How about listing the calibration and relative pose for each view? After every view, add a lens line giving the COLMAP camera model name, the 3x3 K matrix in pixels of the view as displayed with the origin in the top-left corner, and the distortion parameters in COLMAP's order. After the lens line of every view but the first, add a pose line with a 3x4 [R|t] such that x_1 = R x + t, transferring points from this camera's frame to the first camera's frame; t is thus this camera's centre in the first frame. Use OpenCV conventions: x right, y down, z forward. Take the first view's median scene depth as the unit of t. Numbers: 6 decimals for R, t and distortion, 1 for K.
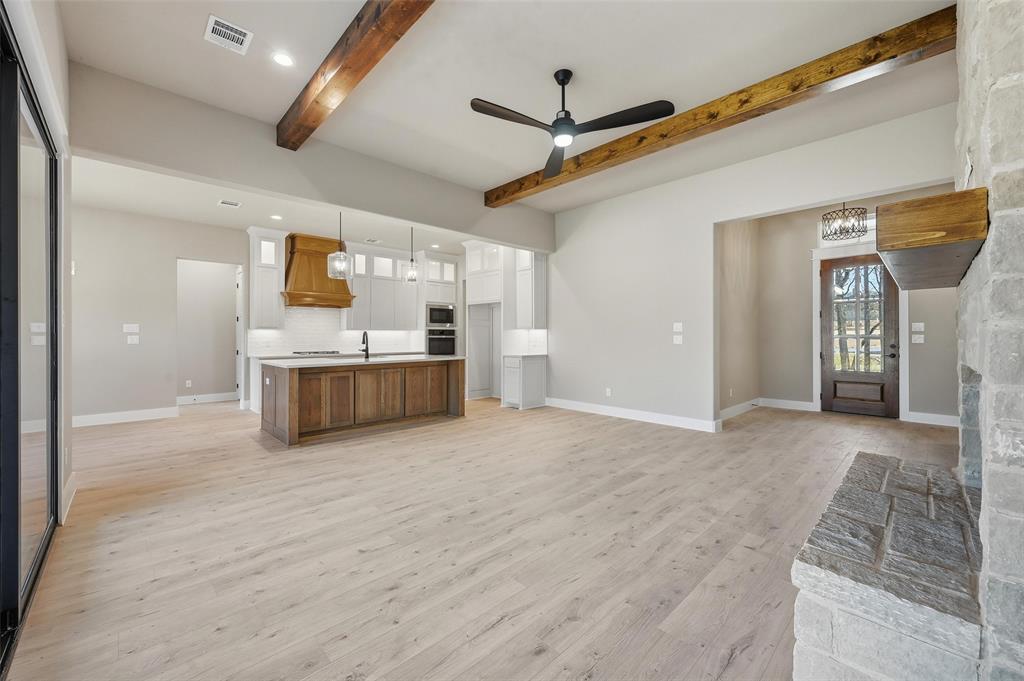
lens RADIAL K [[405.1, 0, 510.9], [0, 405.1, 339.3], [0, 0, 1]] dist [-0.001561, -0.000136]
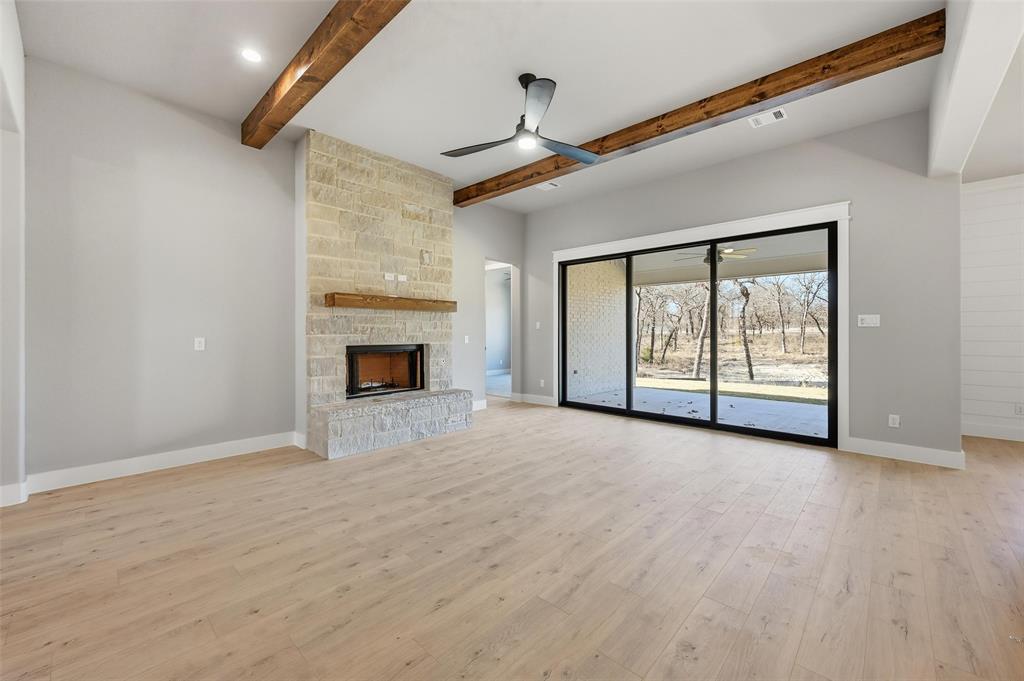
lens RADIAL K [[405.1, 0, 507.2], [0, 405.1, 334.5], [0, 0, 1]] dist [-0.001561, -0.000136]
pose [[-0.998981, 0.000231, -0.045126, 0.165751], [-0.000280, 0.999936, 0.011314, -0.011102], [0.045126, 0.011316, -0.998917, 1.471220]]
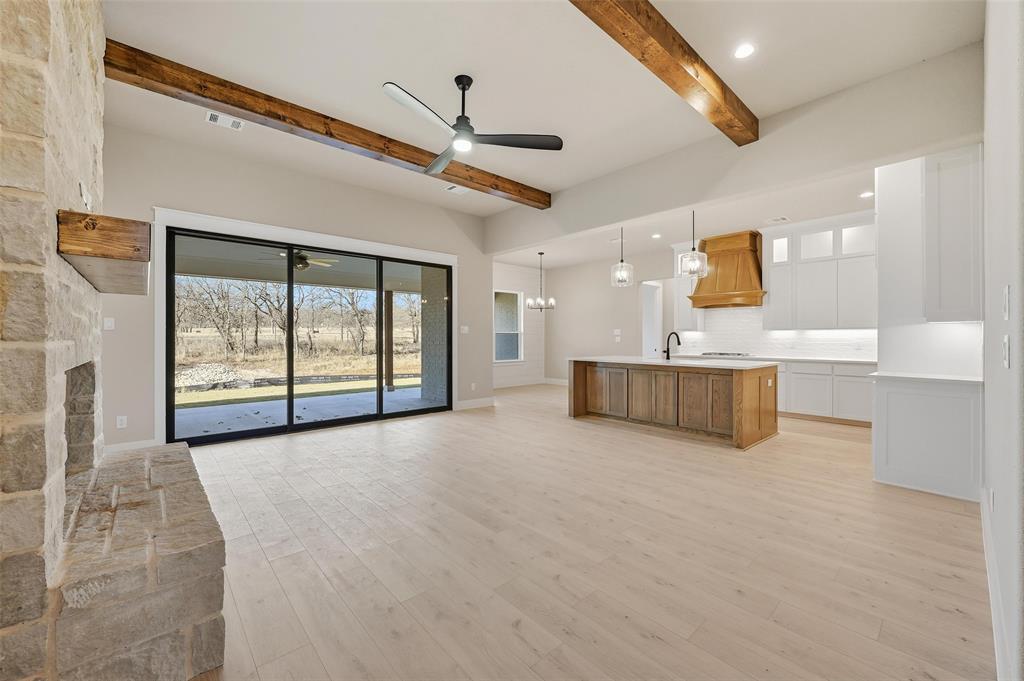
lens RADIAL K [[405.1, 0, 507.3], [0, 405.1, 337.7], [0, 0, 1]] dist [-0.001561, -0.000136]
pose [[-0.045316, 0.000165, -0.998973, 0.831082], [-0.008071, 0.999967, 0.000531, -0.003873], [0.998940, 0.008086, -0.045313, 0.839323]]
